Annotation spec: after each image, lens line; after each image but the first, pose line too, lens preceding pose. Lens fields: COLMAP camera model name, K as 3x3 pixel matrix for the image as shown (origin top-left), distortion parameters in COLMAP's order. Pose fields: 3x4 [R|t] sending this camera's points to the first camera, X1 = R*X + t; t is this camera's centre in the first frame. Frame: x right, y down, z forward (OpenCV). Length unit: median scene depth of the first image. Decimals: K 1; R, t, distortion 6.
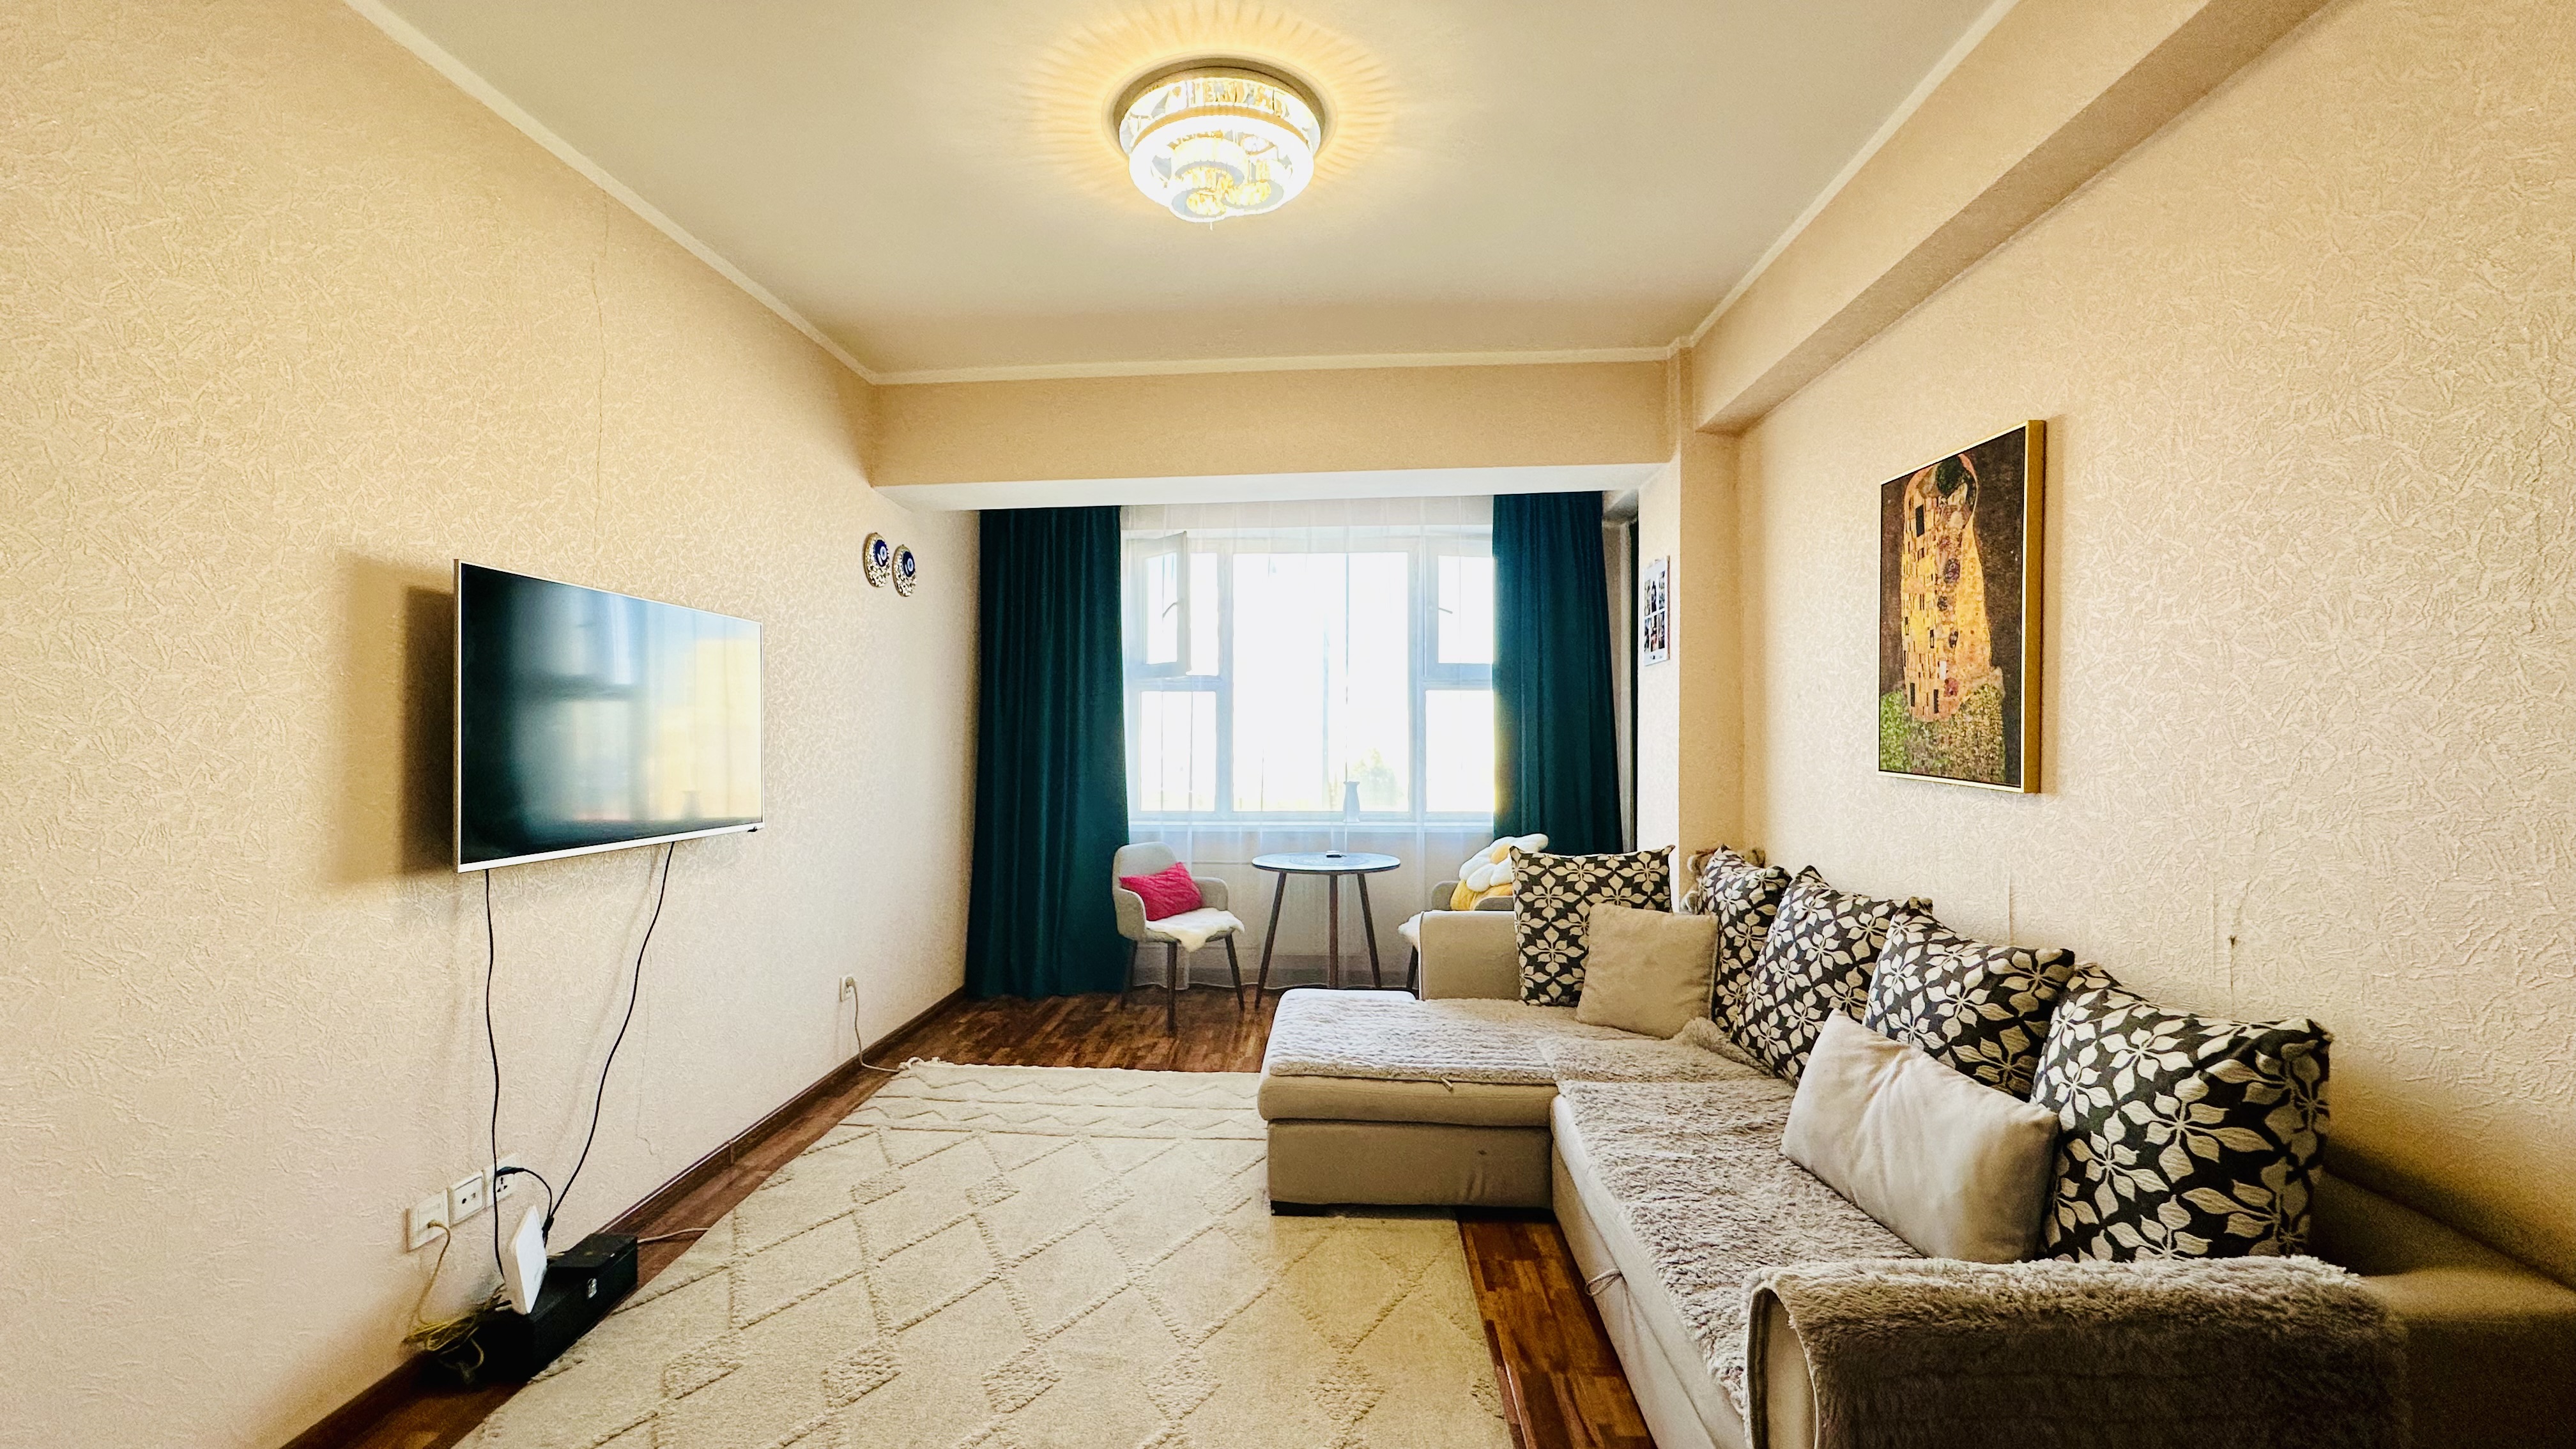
lens RADIAL K [[1042.7, 0, 1284.7], [0, 1042.7, 729.6], [0, 0, 1]] dist [-0.000185, -0.000012]
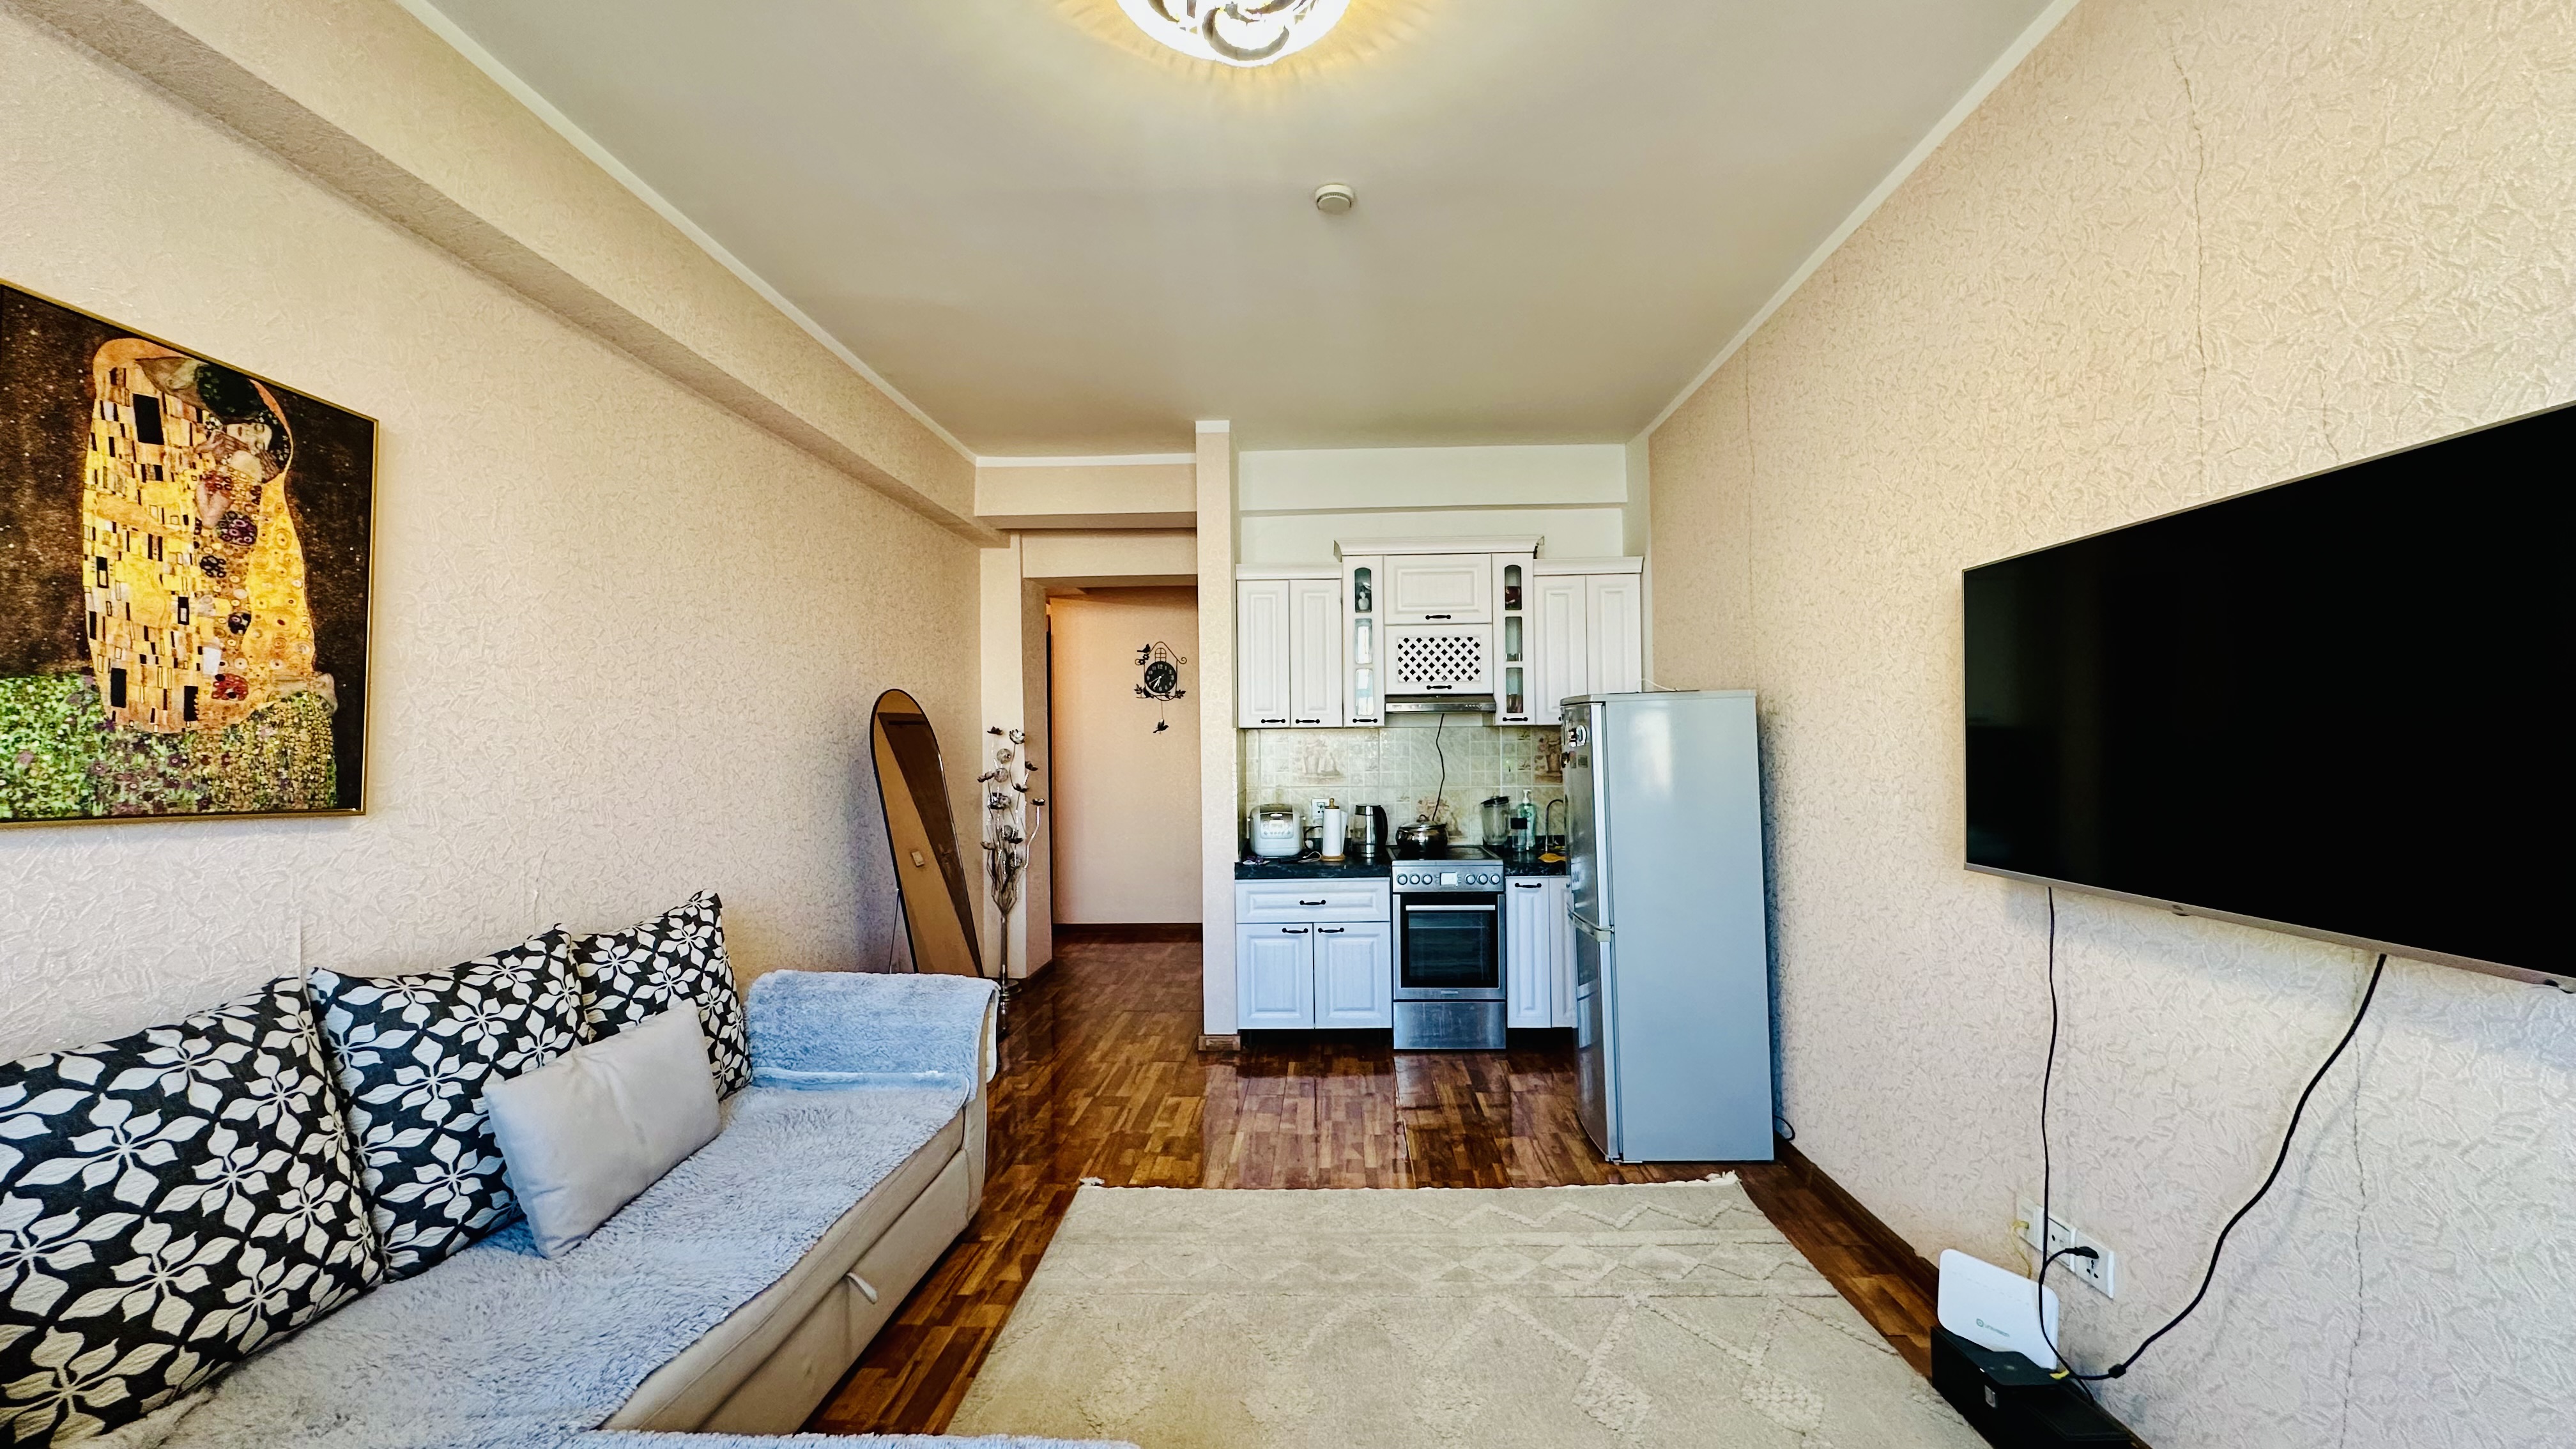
lens RADIAL K [[1042.7, 0, 1292.7], [0, 1042.7, 733.9], [0, 0, 1]] dist [-0.000185, -0.000012]
pose [[-0.999976, 0.006566, -0.002160, -0.098522], [0.006606, 0.999801, -0.018832, 0.010502], [0.002035, -0.018846, -0.999820, 1.740445]]
